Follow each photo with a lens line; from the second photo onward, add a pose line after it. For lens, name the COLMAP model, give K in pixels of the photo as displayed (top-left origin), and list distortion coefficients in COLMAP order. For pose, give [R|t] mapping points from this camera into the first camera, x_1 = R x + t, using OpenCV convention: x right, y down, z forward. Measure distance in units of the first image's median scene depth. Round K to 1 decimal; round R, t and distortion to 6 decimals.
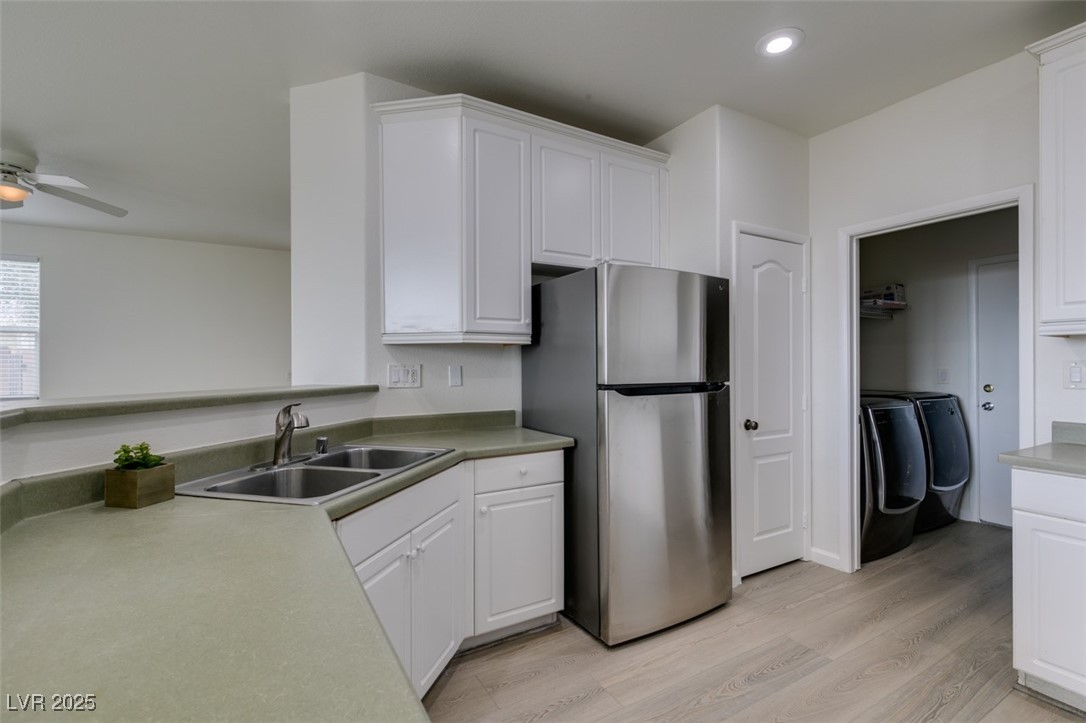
lens RADIAL K [[485.2, 0, 544.4], [0, 485.2, 364.0], [0, 0, 1]] dist [0.003688, -0.000625]
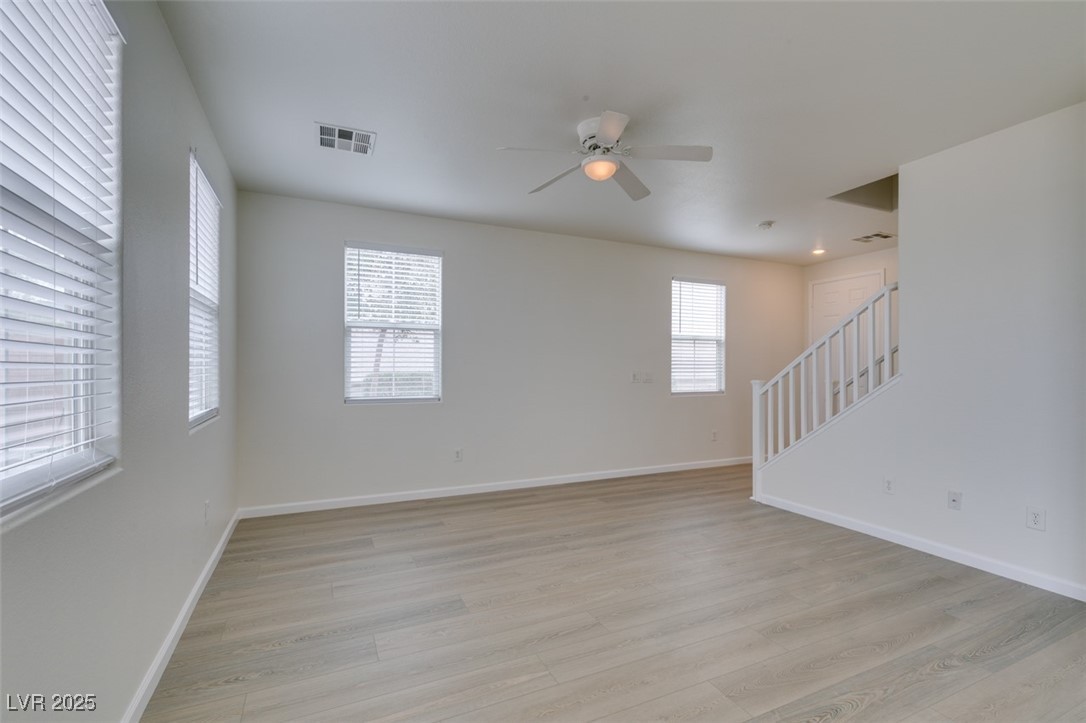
lens RADIAL K [[485.2, 0, 546.0], [0, 485.2, 363.0], [0, 0, 1]] dist [0.003688, -0.000625]
pose [[0.996841, 0.006307, -0.079173, -1.389769], [-0.006870, 0.999953, -0.006839, 0.008302], [0.079126, 0.007361, 0.996837, 0.135788]]
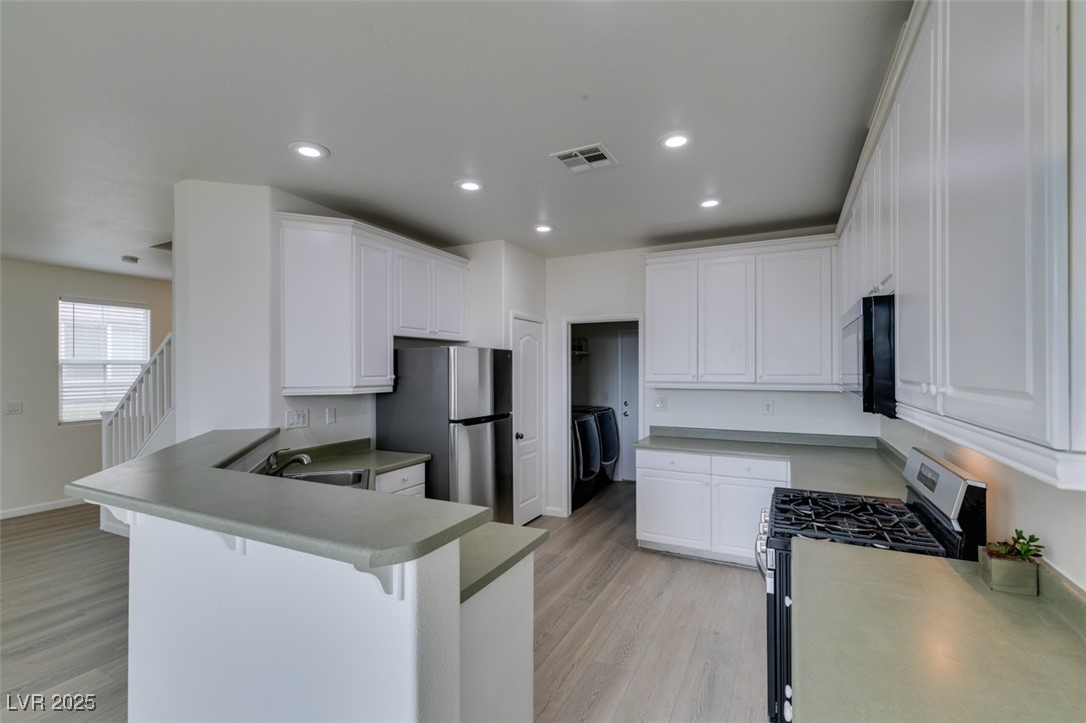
lens RADIAL K [[485.2, 0, 542.0], [0, 485.2, 368.6], [0, 0, 1]] dist [0.003688, -0.000625]
pose [[0.839237, 0.003646, 0.543754, -0.416345], [-0.002979, 0.999993, -0.002106, -0.102659], [-0.543758, 0.000148, 0.839242, -0.430012]]
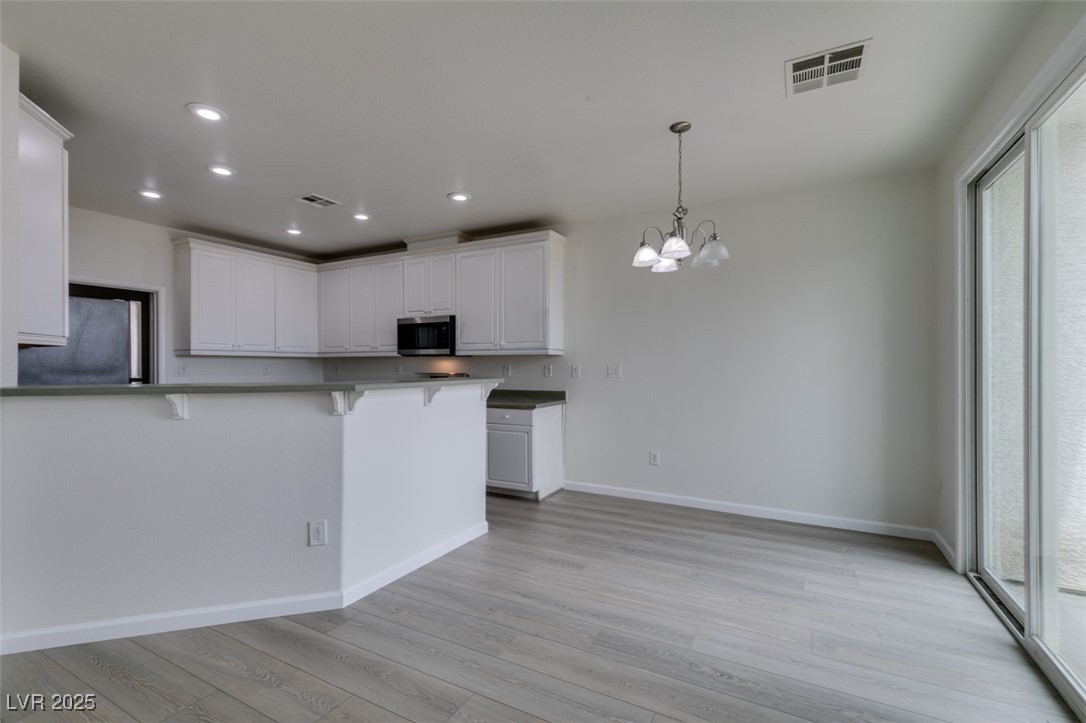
lens RADIAL K [[485.2, 0, 539.1], [0, 485.2, 364.2], [0, 0, 1]] dist [0.003688, -0.000625]
pose [[-0.517985, 0.006131, 0.855368, -1.527806], [-0.001120, 0.999969, -0.007846, 0.006346], [-0.855389, -0.005022, -0.517962, 0.558742]]
